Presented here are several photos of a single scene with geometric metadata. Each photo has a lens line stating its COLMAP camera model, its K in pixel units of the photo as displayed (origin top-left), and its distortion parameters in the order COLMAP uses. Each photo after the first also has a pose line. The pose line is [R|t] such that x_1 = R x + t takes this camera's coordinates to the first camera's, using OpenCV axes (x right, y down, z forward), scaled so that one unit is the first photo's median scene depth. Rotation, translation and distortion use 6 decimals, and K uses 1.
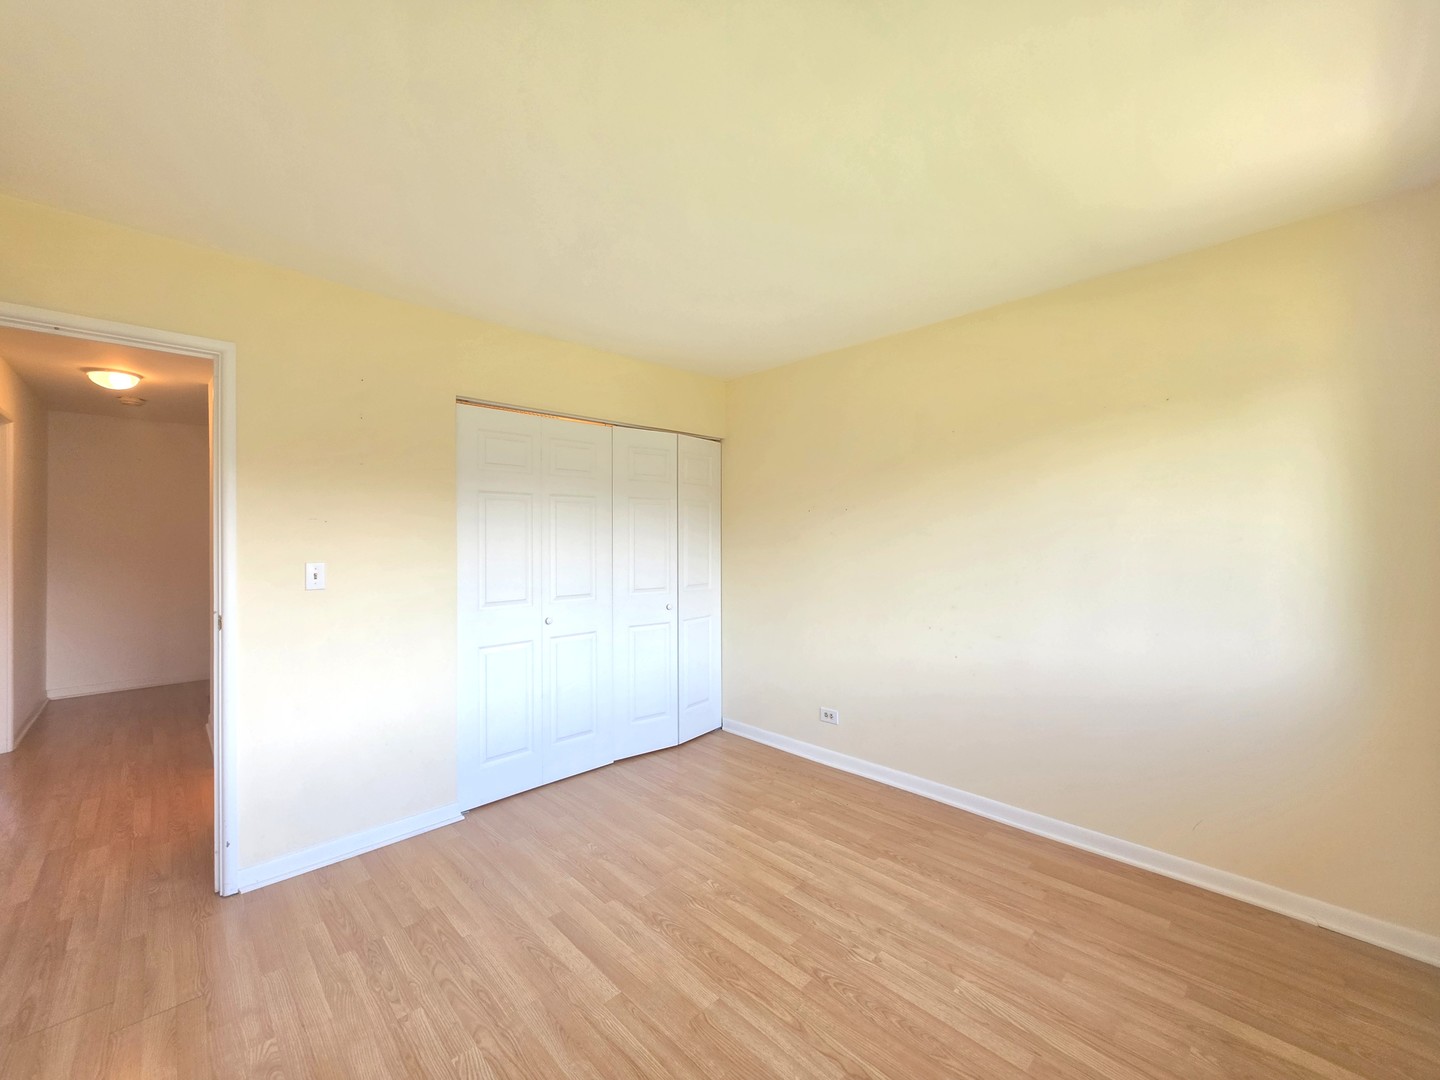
lens RADIAL K [[579.1, 0, 719.9], [0, 579.1, 540.4], [0, 0, 1]] dist [0.001132, -0.000742]
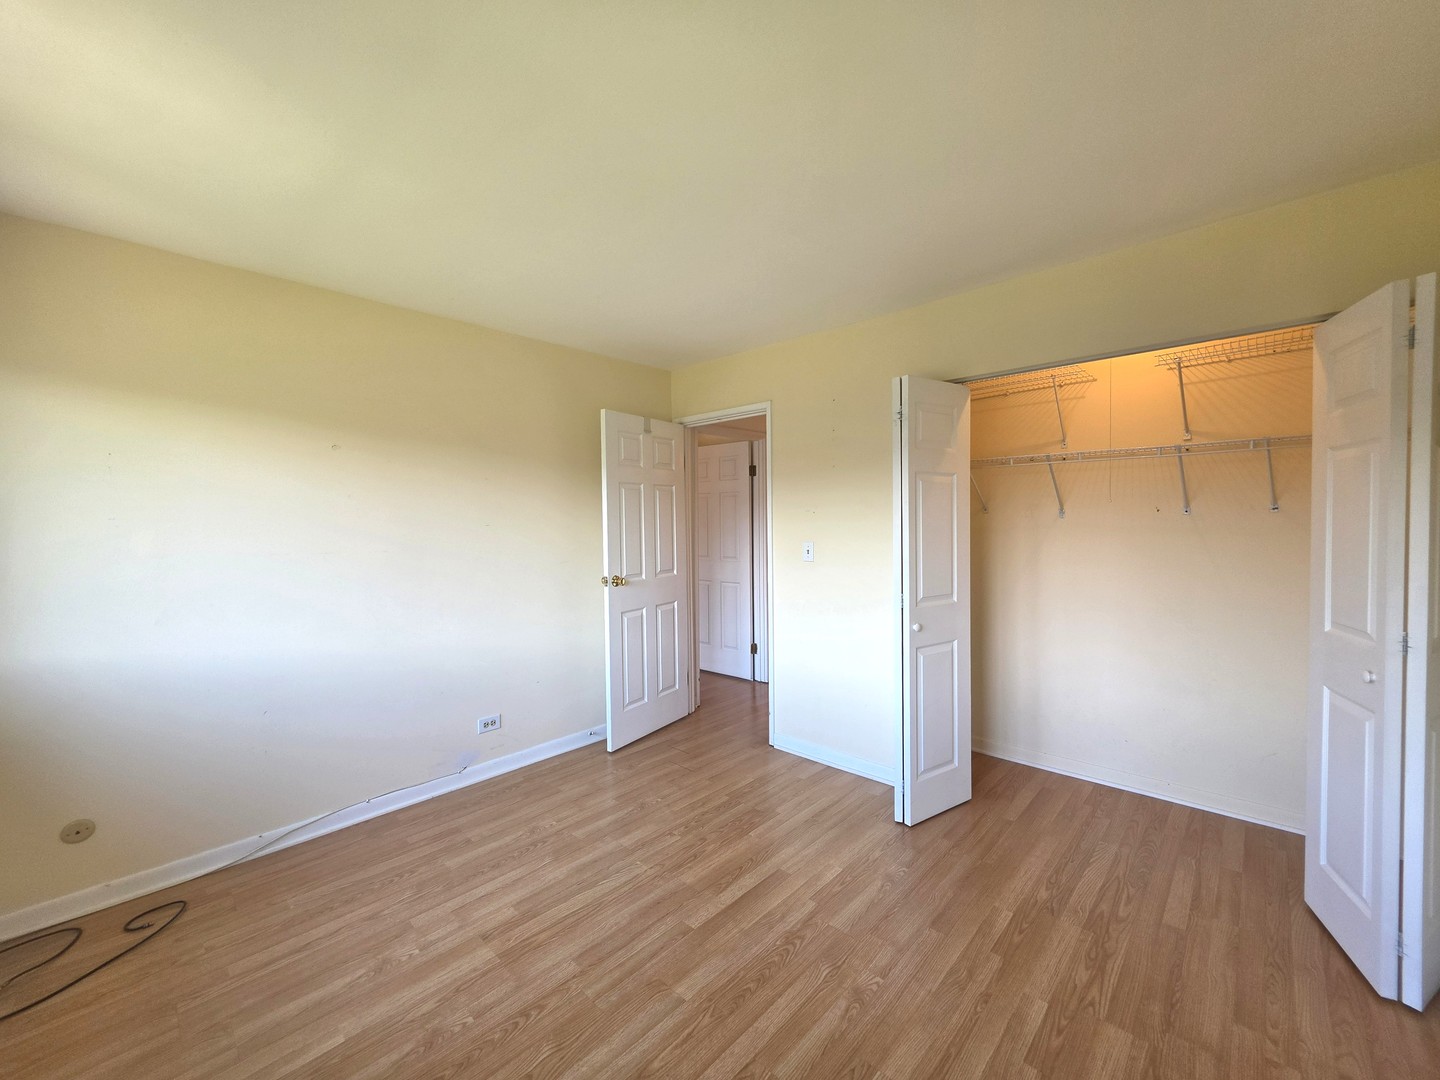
lens RADIAL K [[579.1, 0, 723.1], [0, 579.1, 535.4], [0, 0, 1]] dist [0.001132, -0.000742]
pose [[0.050614, 0.032946, -0.998175, 0.786439], [0.007397, 0.999416, 0.033363, -0.029126], [0.998691, -0.009072, 0.050341, 0.833465]]
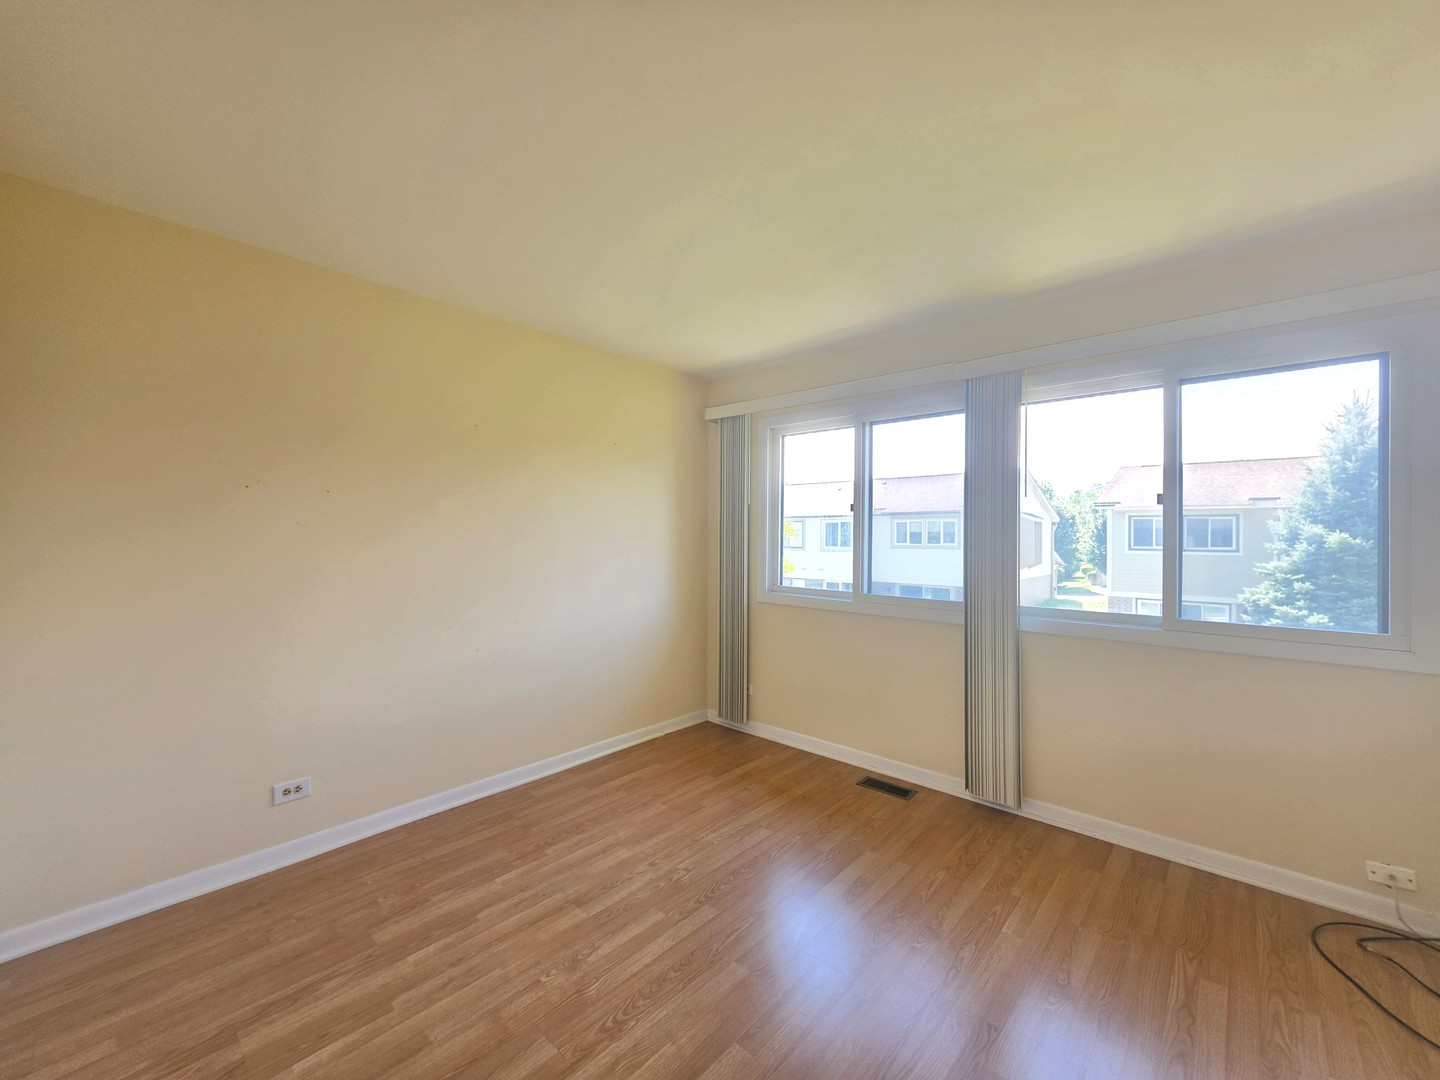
lens RADIAL K [[579.1, 0, 719.0], [0, 579.1, 537.7], [0, 0, 1]] dist [0.001132, -0.000742]
pose [[-0.064448, 0.001338, 0.997920, -0.873614], [-0.001556, 0.999998, -0.001441, 0.006682], [-0.997920, -0.001646, -0.064446, 0.897789]]
